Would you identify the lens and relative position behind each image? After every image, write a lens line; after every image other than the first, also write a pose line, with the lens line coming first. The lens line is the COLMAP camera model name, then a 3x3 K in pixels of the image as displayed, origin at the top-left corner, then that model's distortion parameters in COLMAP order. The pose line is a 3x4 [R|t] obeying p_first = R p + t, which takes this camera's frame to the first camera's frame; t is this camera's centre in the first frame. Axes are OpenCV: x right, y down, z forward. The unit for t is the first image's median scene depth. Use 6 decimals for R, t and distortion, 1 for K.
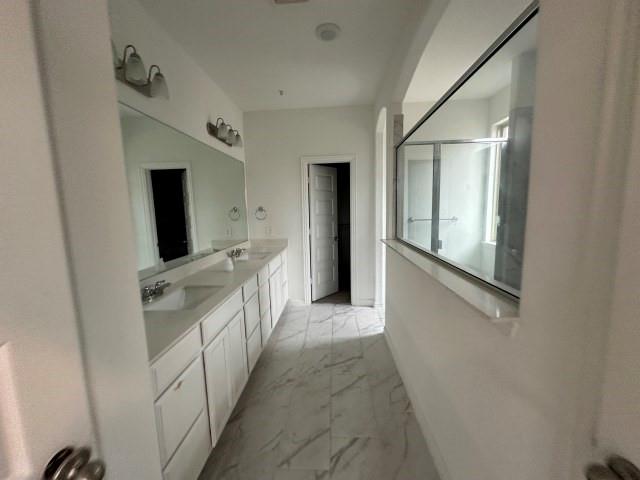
lens RADIAL K [[256.0, 0, 320.0], [0, 256.0, 240.0], [0, 0, 1]] dist [0.000682, 0.000319]
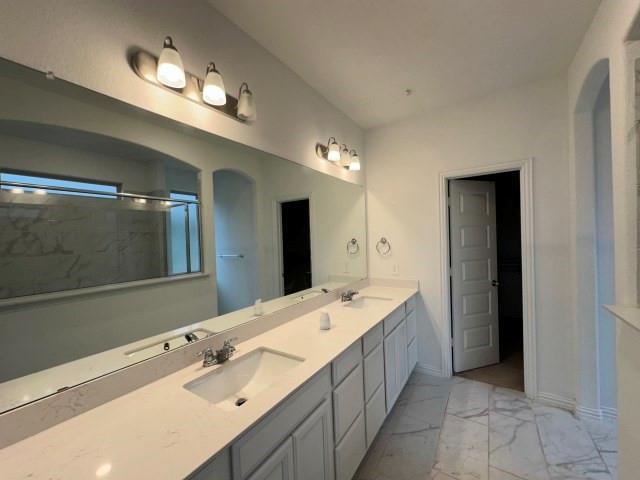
lens RADIAL K [[256.0, 0, 320.0], [0, 256.0, 240.0], [0, 0, 1]] dist [0.000682, 0.000319]
pose [[0.860202, 0.000221, -0.509954, 0.012081], [-0.047085, 0.995763, -0.078994, -0.048911], [0.507776, 0.091962, 0.856567, 0.196291]]
